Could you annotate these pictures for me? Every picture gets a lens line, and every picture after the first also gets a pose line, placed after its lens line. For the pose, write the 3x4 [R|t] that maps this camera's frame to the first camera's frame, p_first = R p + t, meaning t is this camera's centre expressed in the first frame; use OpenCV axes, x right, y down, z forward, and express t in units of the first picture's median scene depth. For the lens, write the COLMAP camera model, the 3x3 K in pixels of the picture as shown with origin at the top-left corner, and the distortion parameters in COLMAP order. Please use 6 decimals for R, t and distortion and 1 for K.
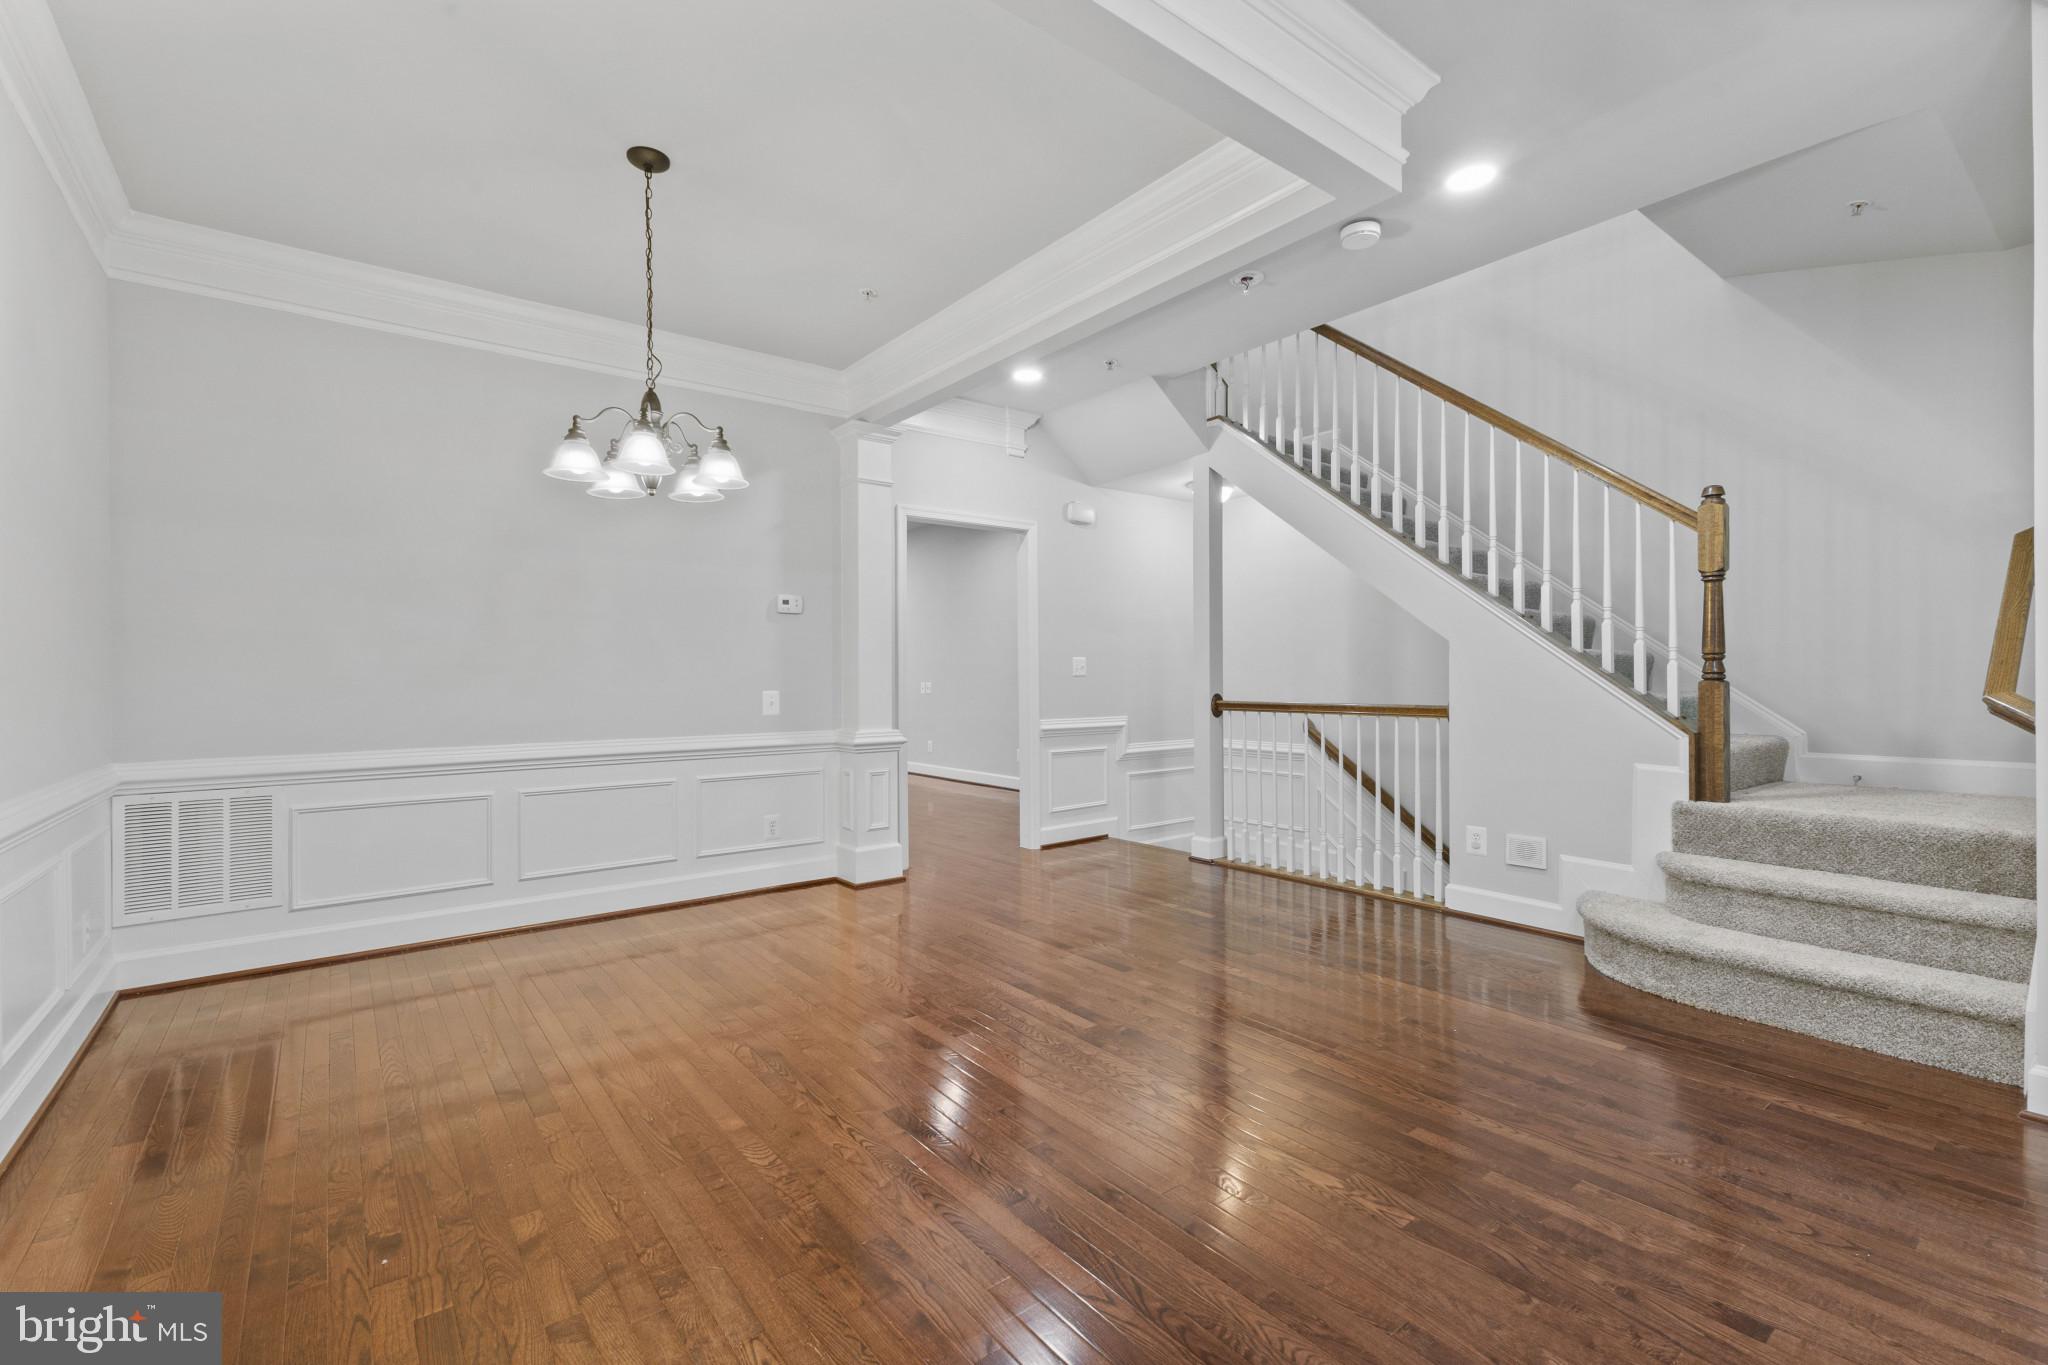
lens RADIAL K [[915.2, 0, 1029.8], [0, 915.2, 680.7], [0, 0, 1]] dist [0.004837, 0.000336]
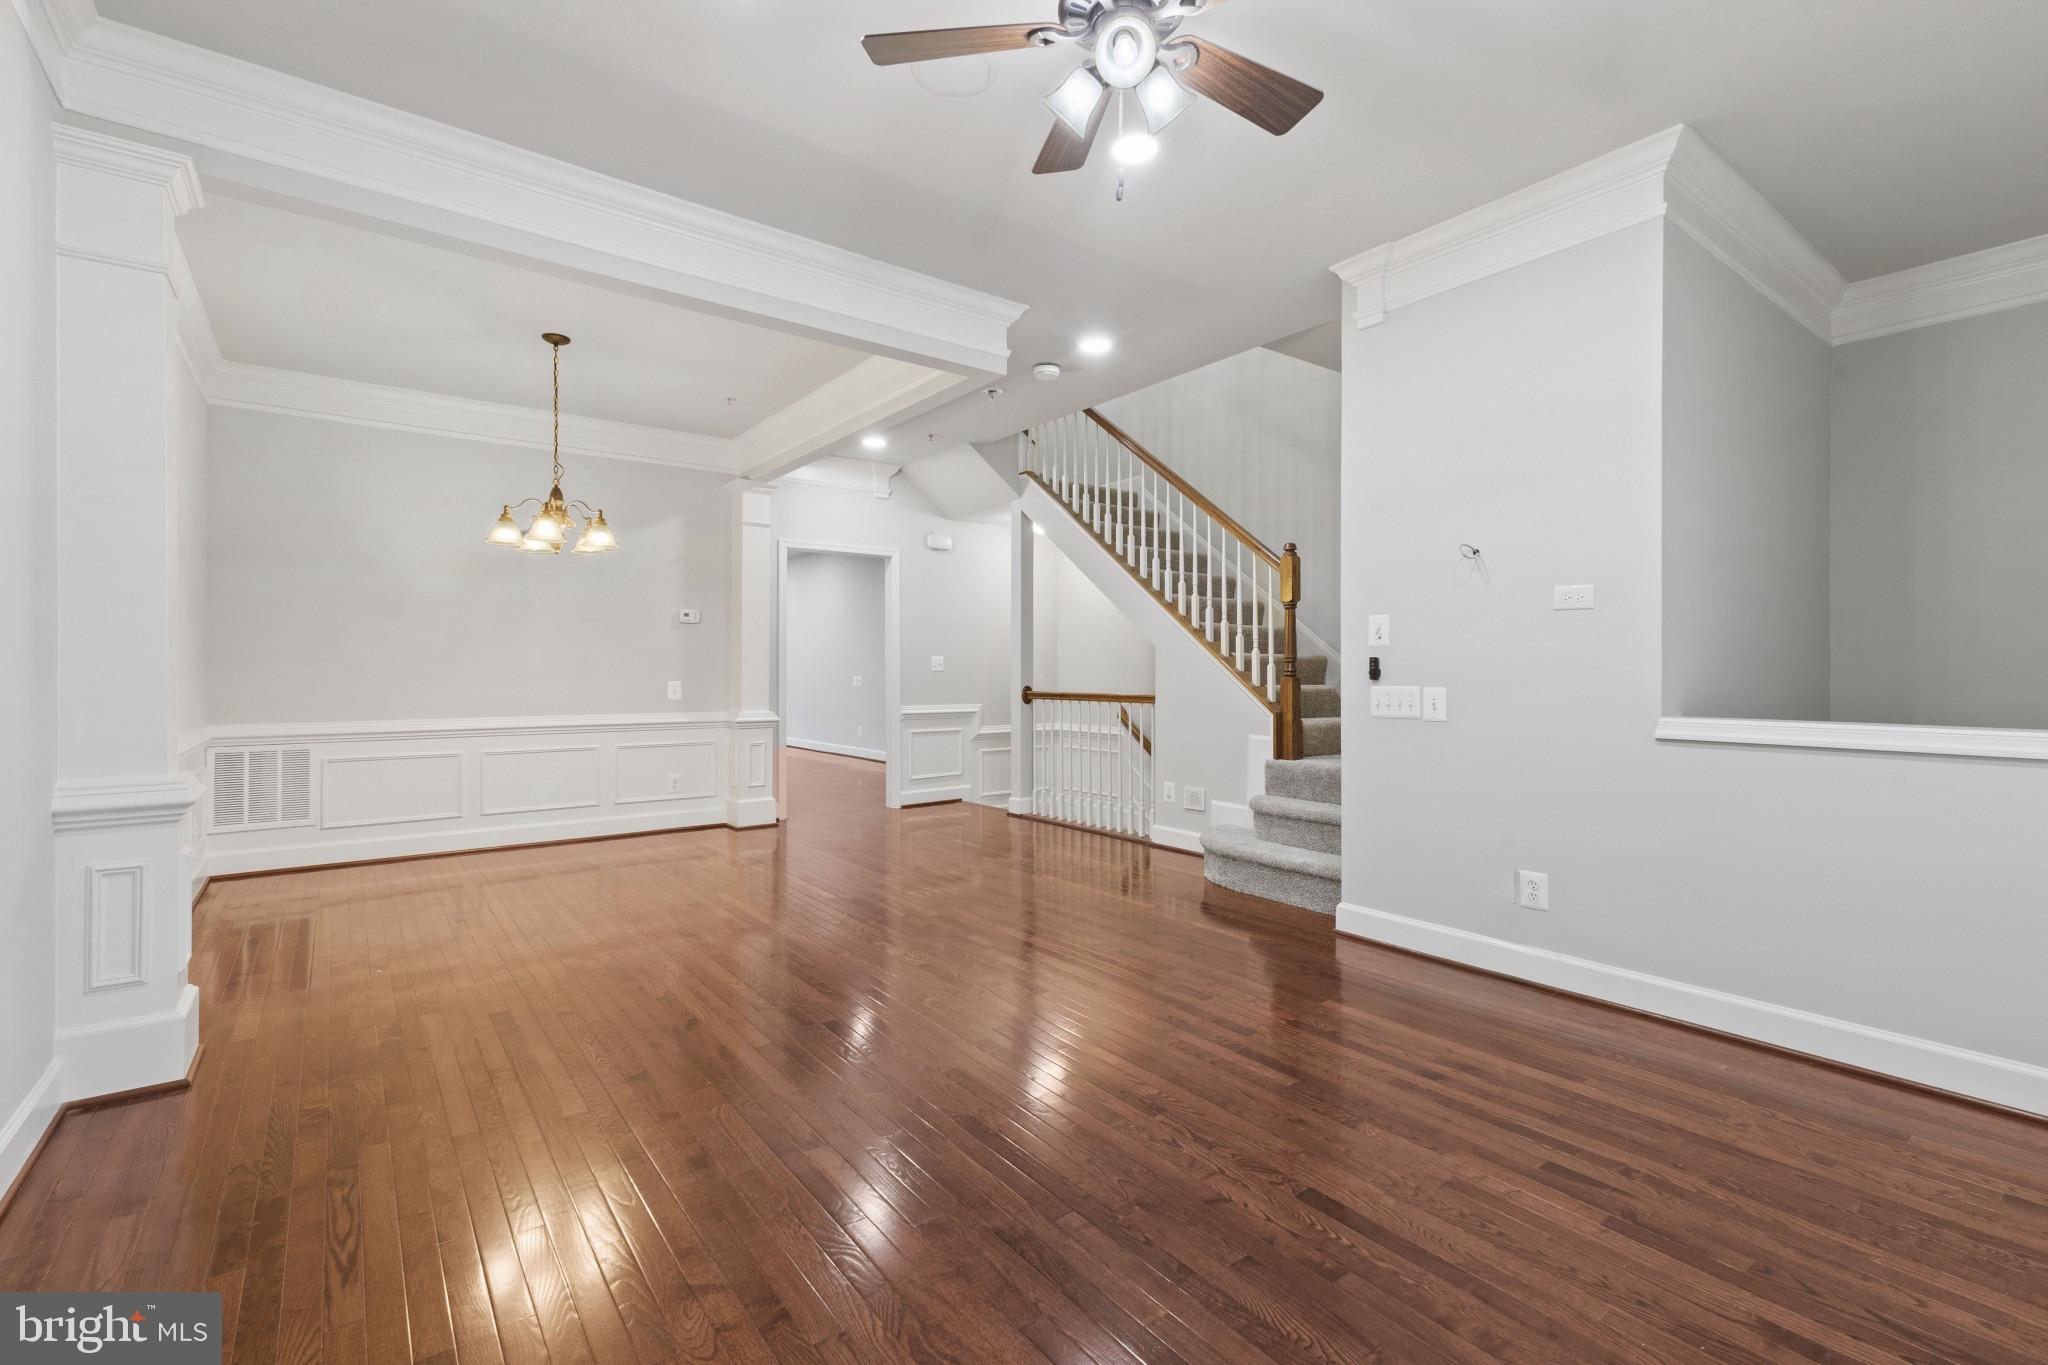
lens RADIAL K [[915.2, 0, 1019.5], [0, 915.2, 670.5], [0, 0, 1]] dist [0.004837, 0.000336]
pose [[0.999865, 0.005581, -0.015445, 0.268085], [-0.005675, 0.999966, -0.006044, 0.000755], [0.015411, 0.006131, 0.999862, -0.364869]]
